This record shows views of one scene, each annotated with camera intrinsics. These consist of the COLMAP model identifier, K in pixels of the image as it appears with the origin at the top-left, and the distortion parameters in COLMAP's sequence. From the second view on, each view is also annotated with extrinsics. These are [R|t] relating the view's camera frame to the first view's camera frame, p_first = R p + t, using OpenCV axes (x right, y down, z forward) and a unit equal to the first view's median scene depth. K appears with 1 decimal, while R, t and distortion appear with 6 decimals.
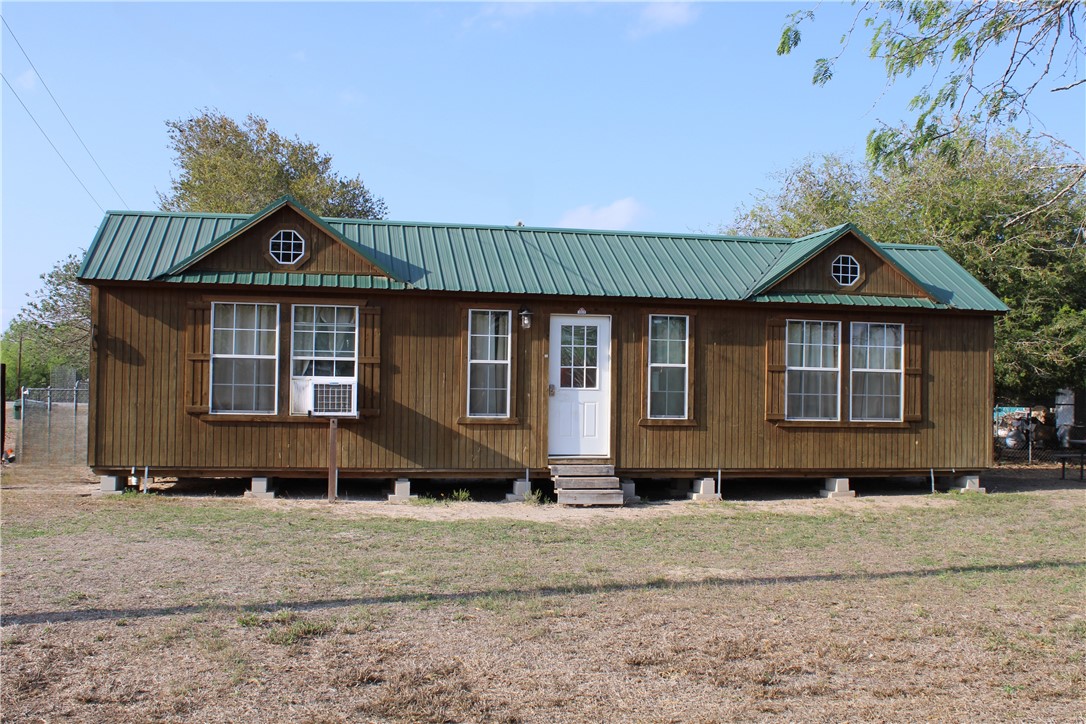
lens RADIAL K [[686.5, 0, 538.5], [0, 686.5, 360.5], [0, 0, 1]] dist [-0.045108, -0.001108]
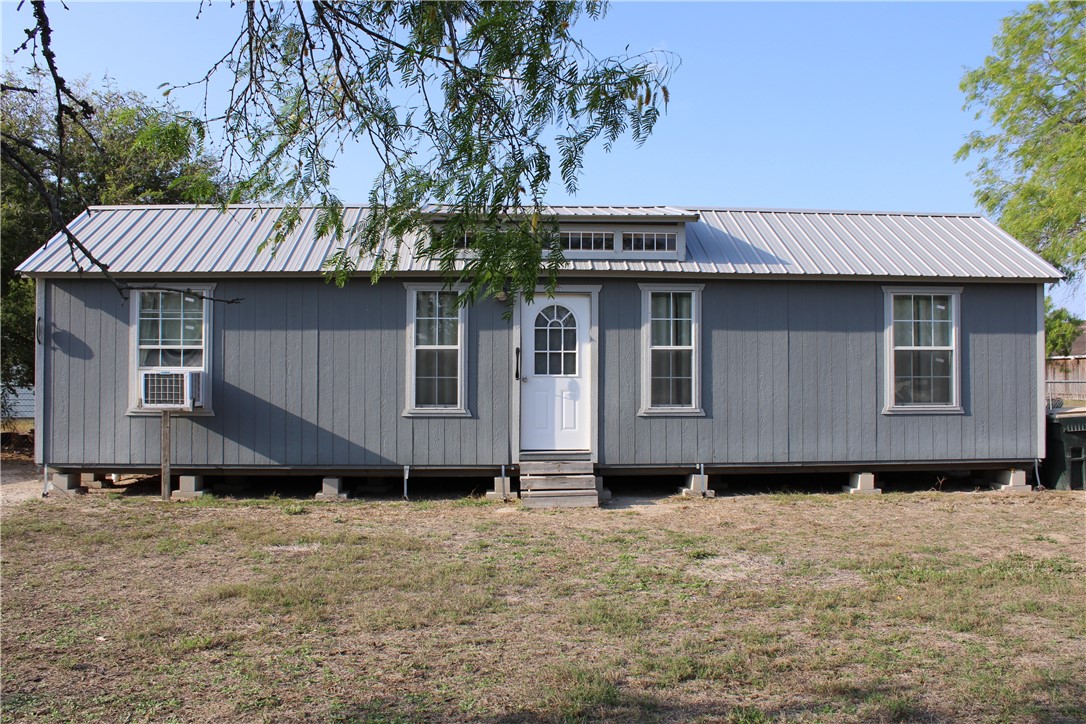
lens RADIAL K [[760.5, 0, 544.3], [0, 760.5, 364.0], [0, 0, 1]] dist [-0.063793, 0.008596]
pose [[0.996796, -0.016097, -0.078349, 0.117844], [0.017940, 0.999577, 0.022873, 0.002812], [0.077948, -0.024205, 0.996664, 0.009963]]
